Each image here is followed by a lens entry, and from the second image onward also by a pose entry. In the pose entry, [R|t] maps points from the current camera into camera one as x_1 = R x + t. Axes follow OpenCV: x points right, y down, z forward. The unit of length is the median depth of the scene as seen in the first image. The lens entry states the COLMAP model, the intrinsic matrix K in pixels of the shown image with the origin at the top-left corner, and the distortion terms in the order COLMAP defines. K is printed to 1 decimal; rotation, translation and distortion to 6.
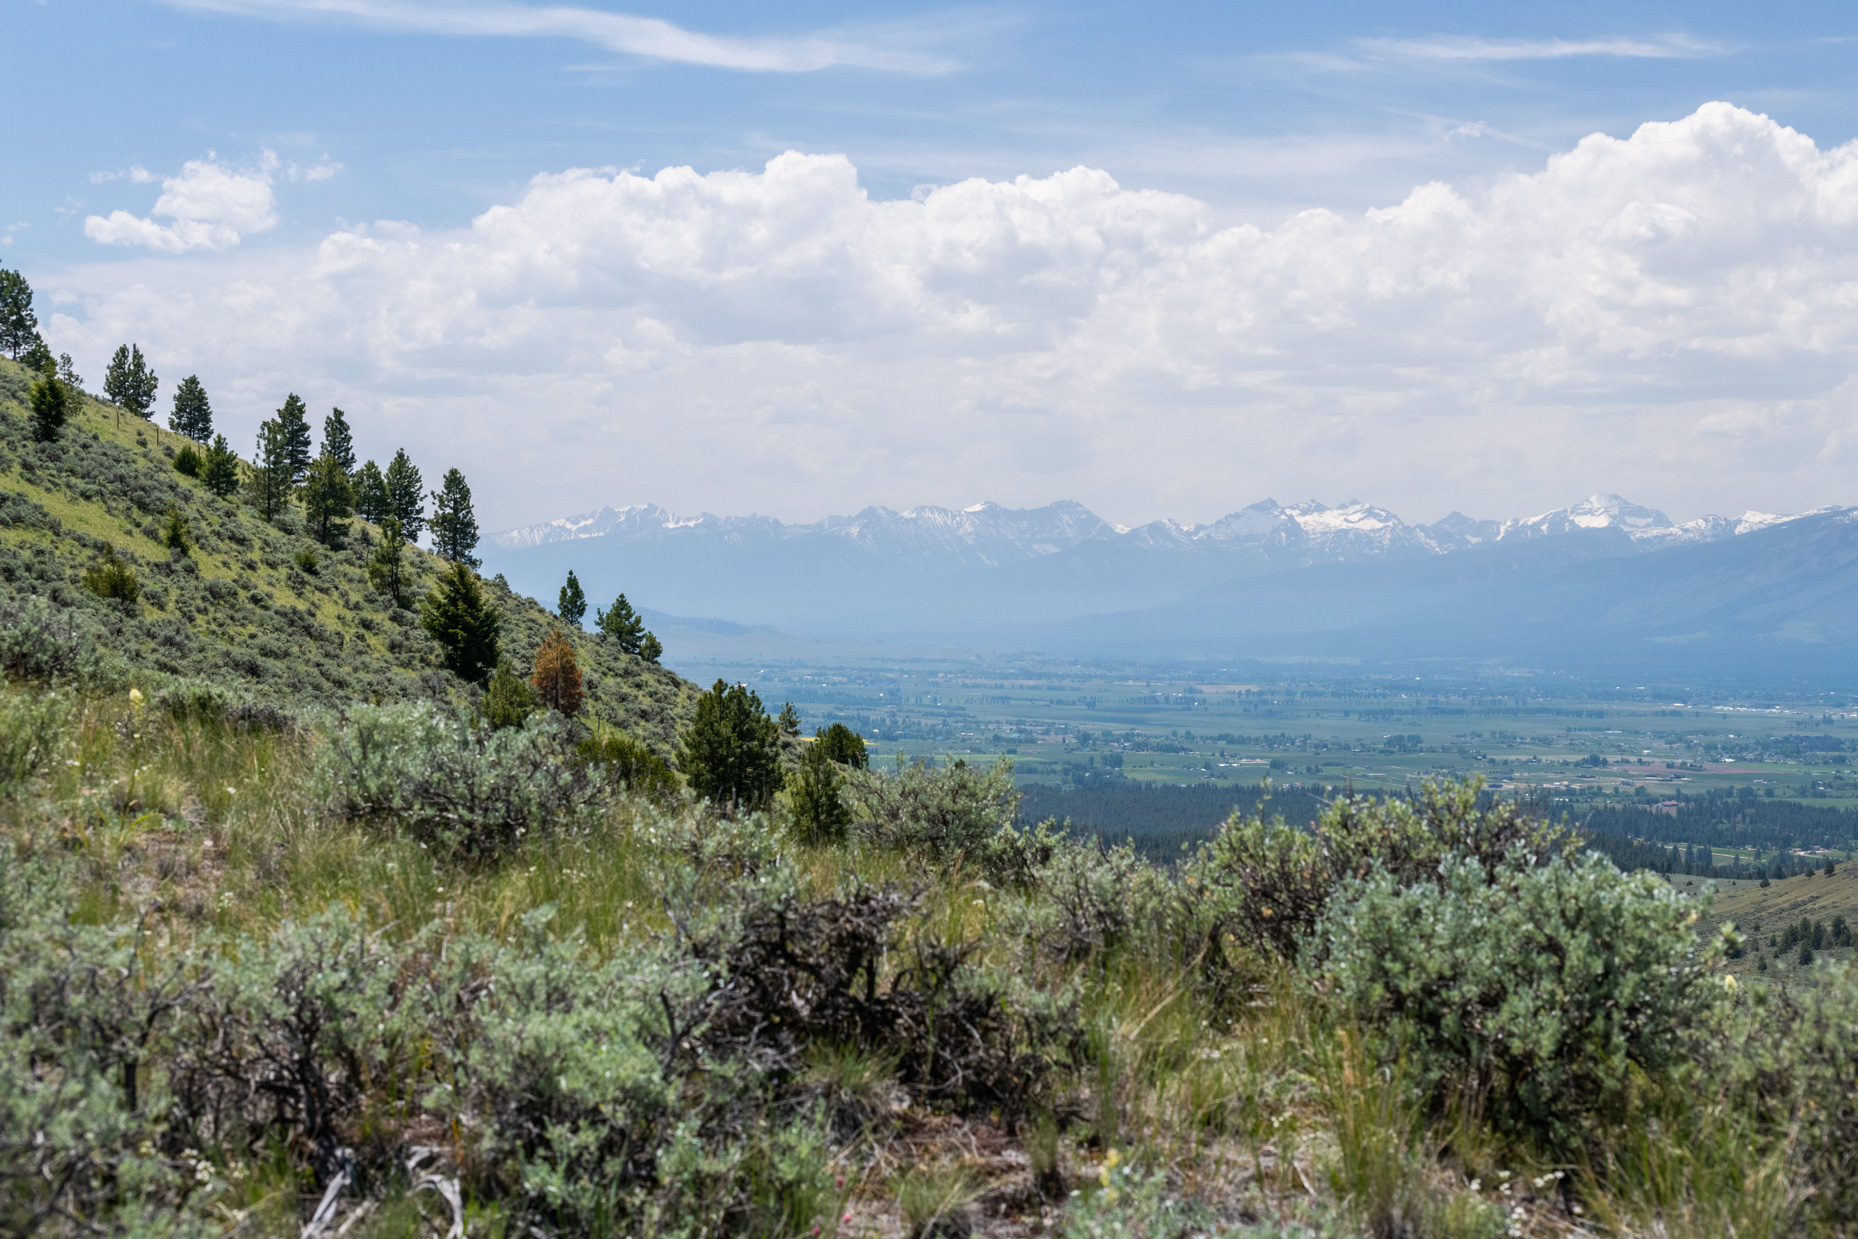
lens RADIAL K [[3789.3, 0, 827.6], [0, 3789.3, 782.3], [0, 0, 1]] dist [-0.101128, 0.678357]
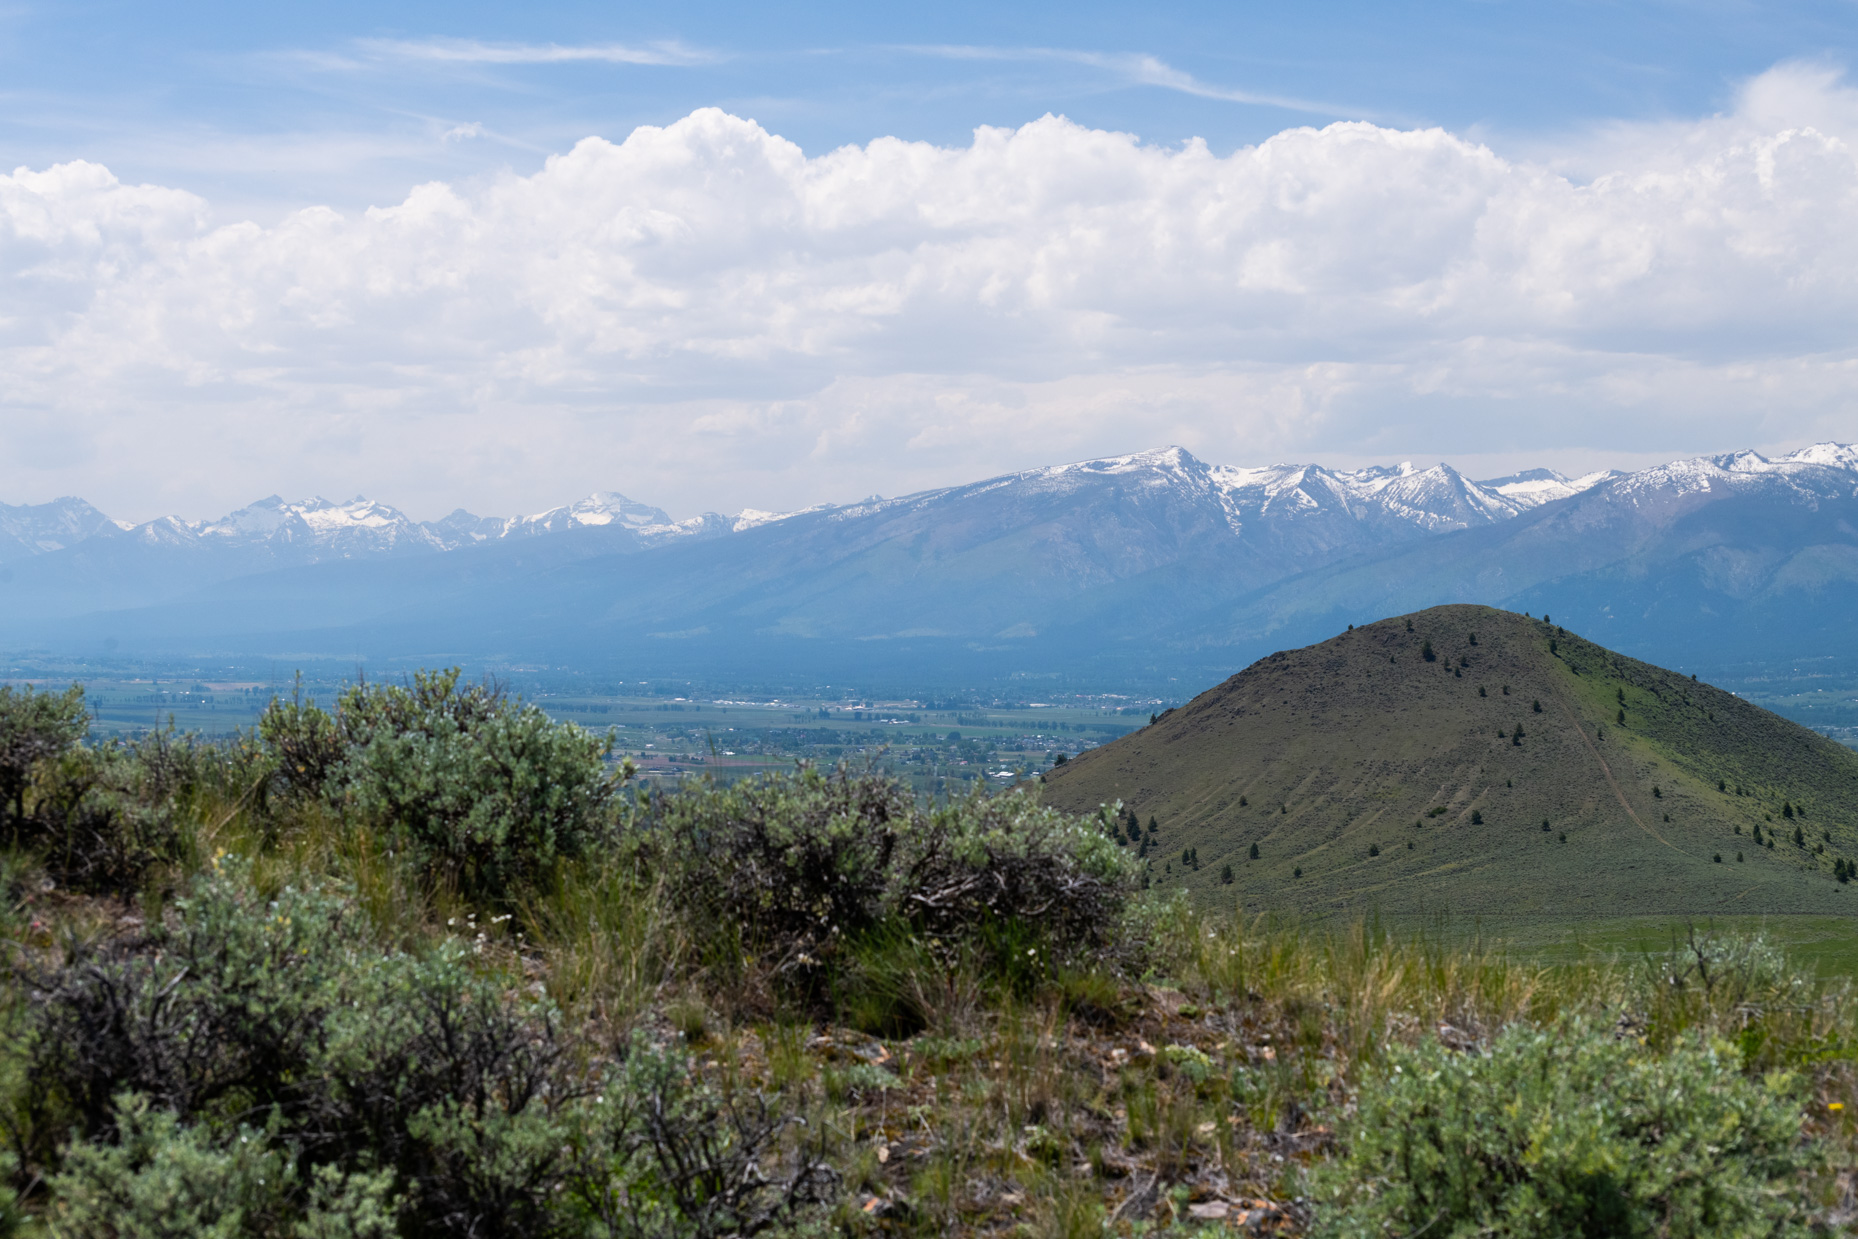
lens RADIAL K [[3789.3, 0, 827.6], [0, 3789.3, 782.3], [0, 0, 1]] dist [-0.101128, 0.678357]
pose [[0.966162, -0.017094, 0.257369, -0.059393], [0.016920, 0.999853, 0.002894, 0.045416], [-0.257380, 0.001559, 0.966309, -0.418533]]
